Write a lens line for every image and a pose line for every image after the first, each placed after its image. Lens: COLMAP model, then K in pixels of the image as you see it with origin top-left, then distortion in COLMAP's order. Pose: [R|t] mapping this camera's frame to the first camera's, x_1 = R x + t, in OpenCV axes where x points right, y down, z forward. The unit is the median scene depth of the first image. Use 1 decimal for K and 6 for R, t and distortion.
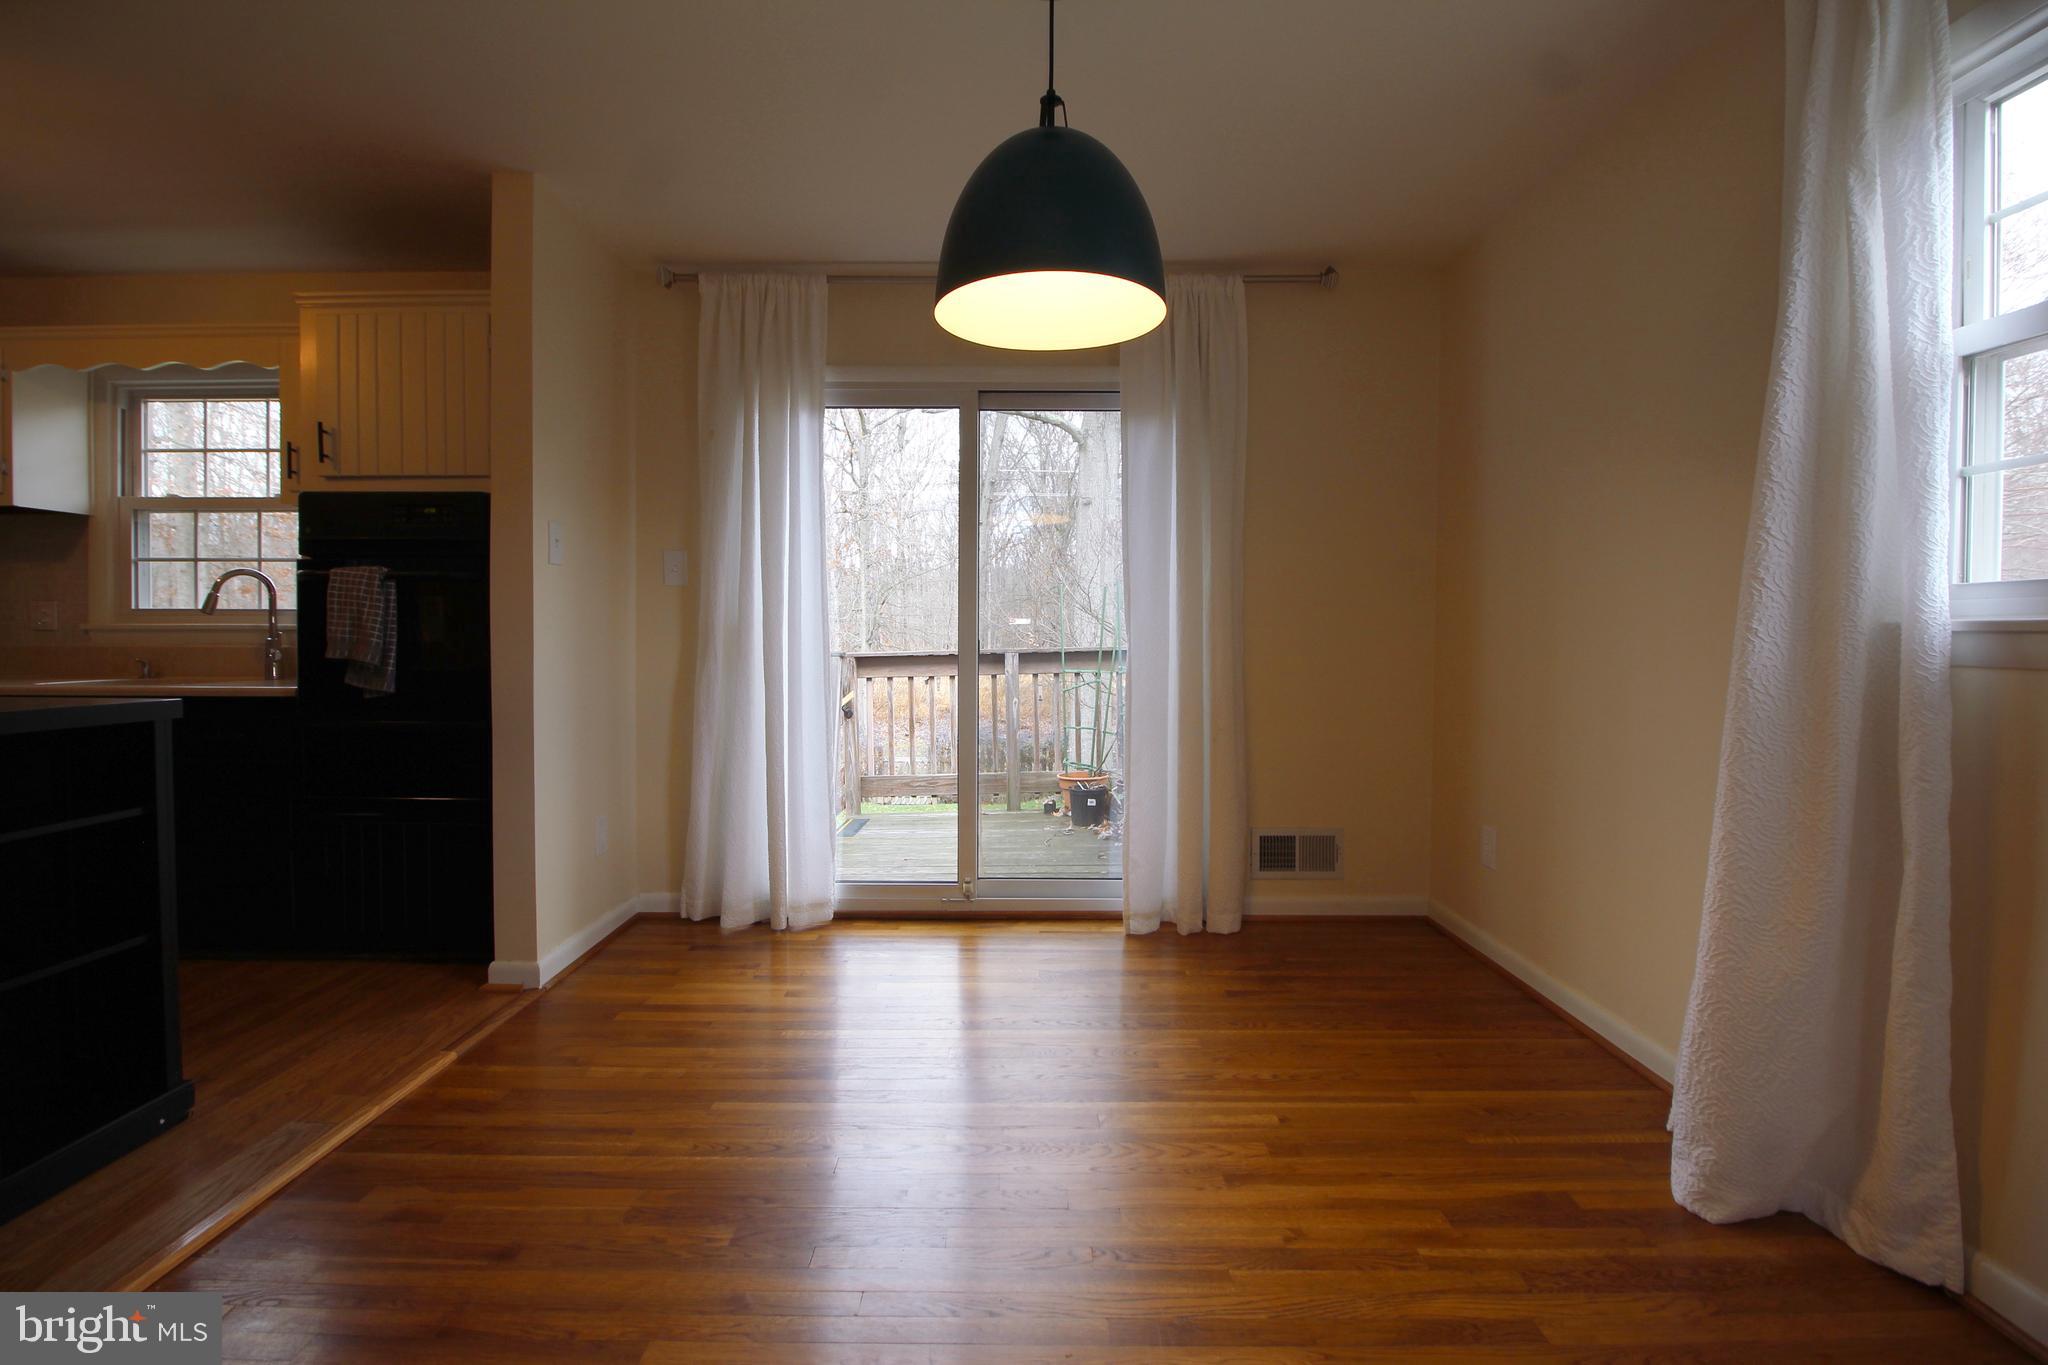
lens RADIAL K [[950.4, 0, 1014.4], [0, 950.4, 657.5], [0, 0, 1]] dist [0.000486, -0.012736]
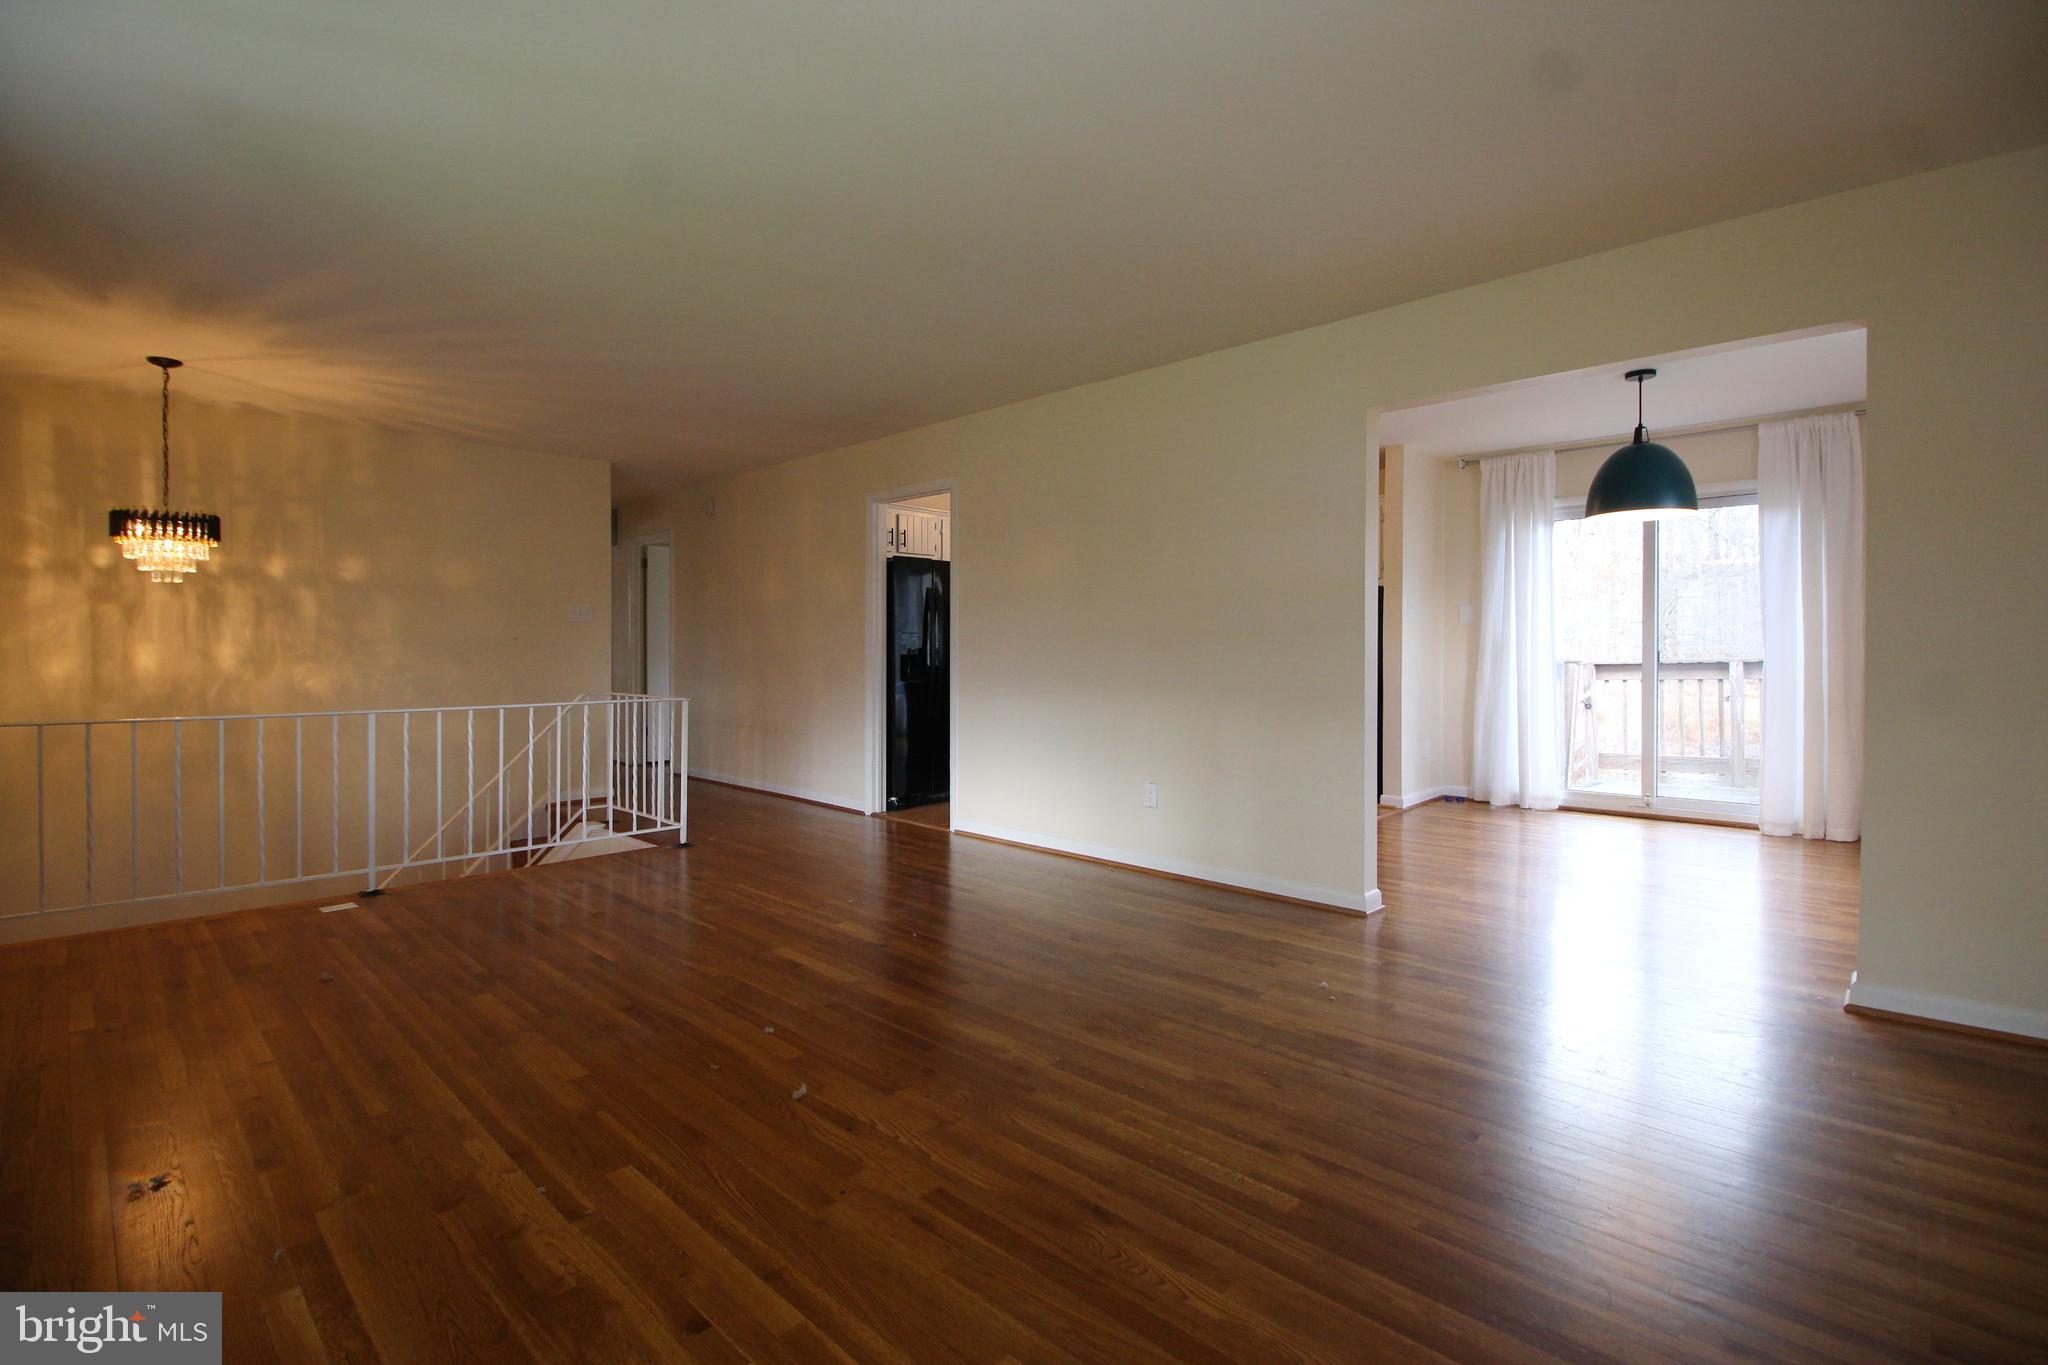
lens RADIAL K [[950.4, 0, 1014.4], [0, 950.4, 657.5], [0, 0, 1]] dist [0.000486, -0.012736]
pose [[0.727302, 0.000423, -0.686318, 0.287265], [-0.010053, 0.999899, -0.010037, 0.021102], [0.686244, 0.014199, 0.727232, -0.990153]]
